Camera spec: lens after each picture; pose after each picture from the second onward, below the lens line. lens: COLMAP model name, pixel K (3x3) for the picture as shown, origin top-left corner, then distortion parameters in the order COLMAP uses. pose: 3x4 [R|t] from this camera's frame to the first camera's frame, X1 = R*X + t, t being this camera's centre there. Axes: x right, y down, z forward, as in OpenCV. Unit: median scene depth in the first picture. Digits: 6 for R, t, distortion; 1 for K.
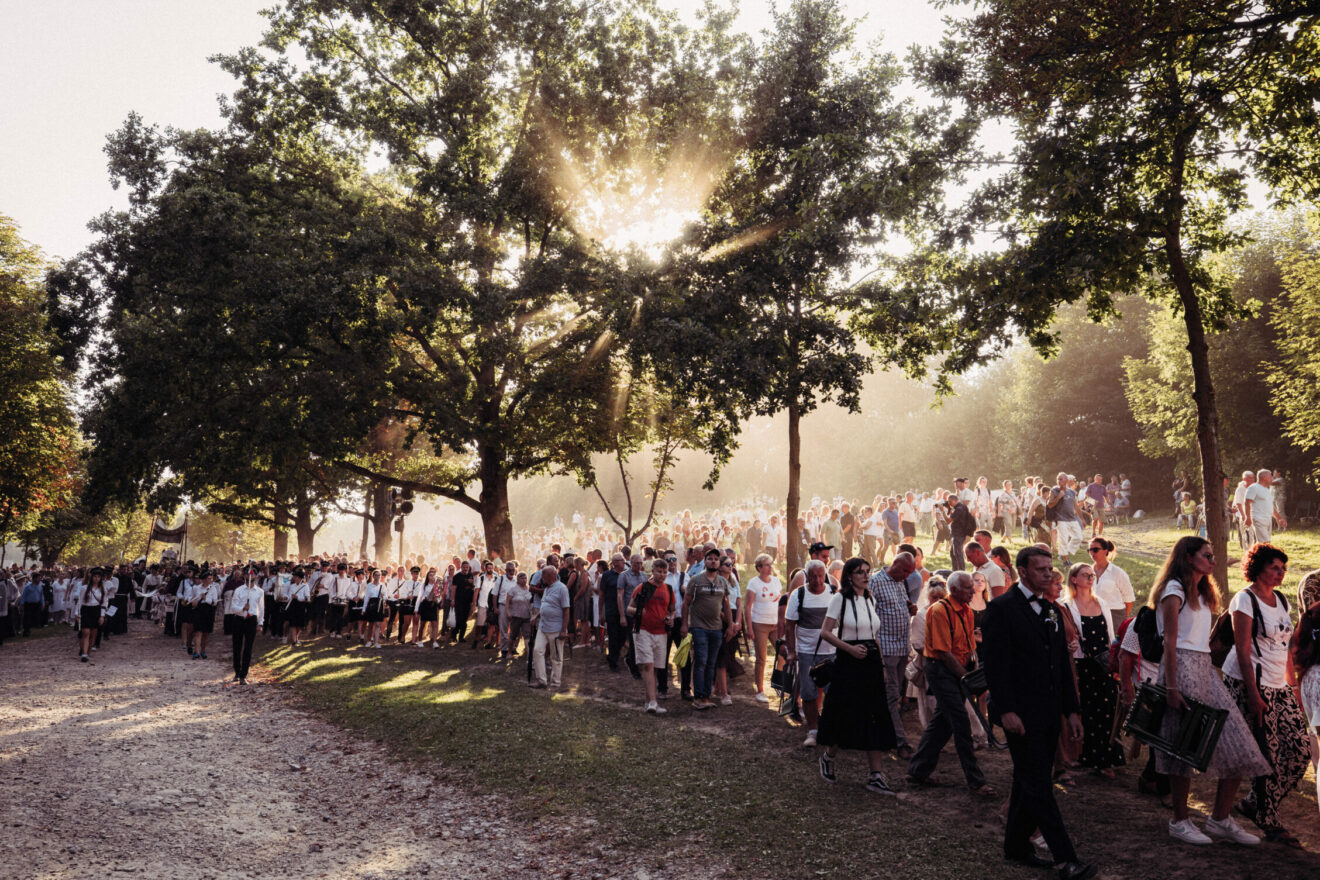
lens RADIAL K [[1187.7, 0, 614.2], [0, 1187.7, 418.0], [0, 0, 1]] dist [0.017972, 0.023644]
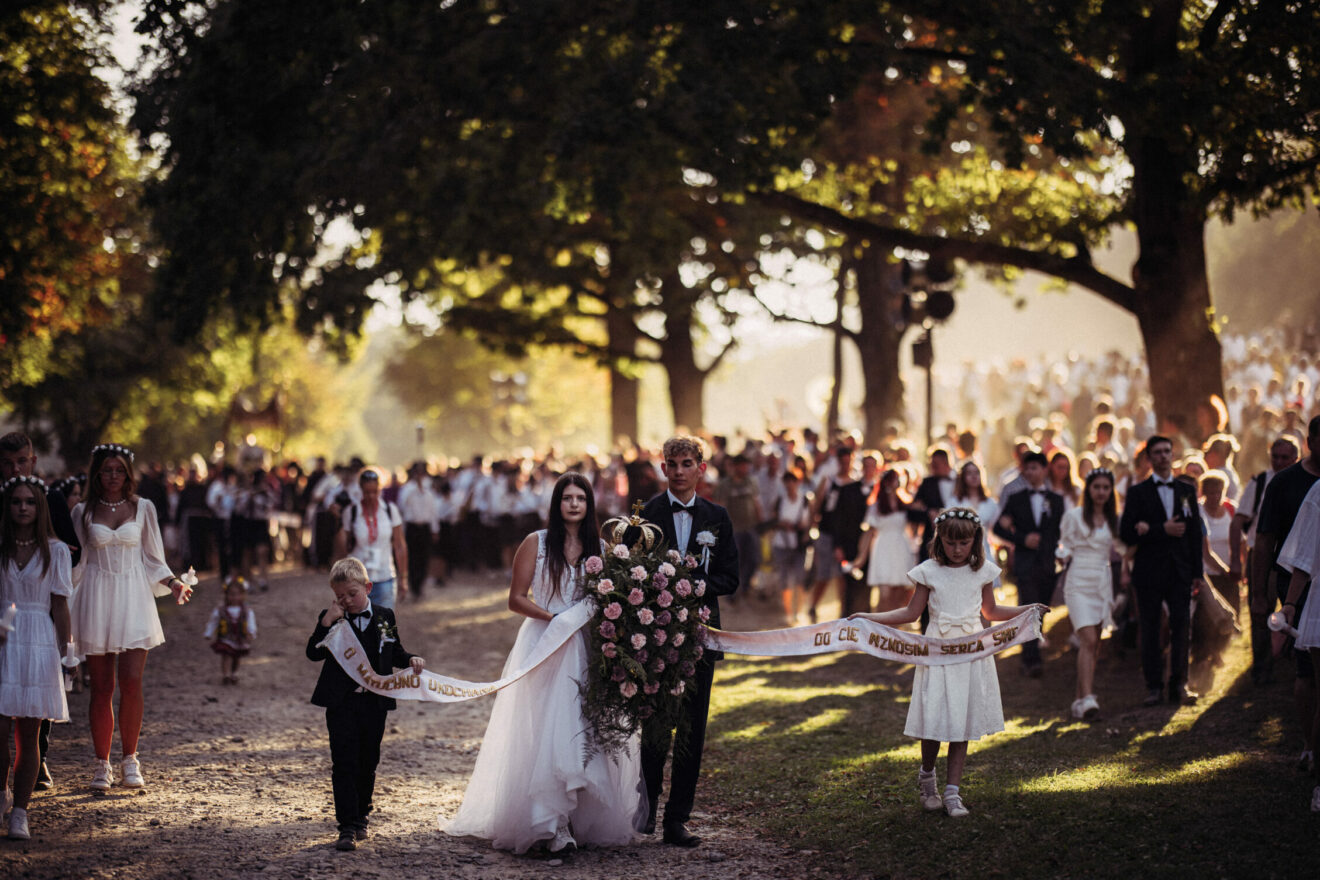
lens RADIAL K [[3736.7, 0, 660.3], [0, 3736.7, 439.4], [0, 0, 1]] dist [0.011909, 0.000000]
pose [[0.966009, -0.014376, -0.258109, 0.045565], [0.045555, 0.992294, 0.115230, -0.023286], [0.254464, -0.123072, 0.959219, -0.167660]]
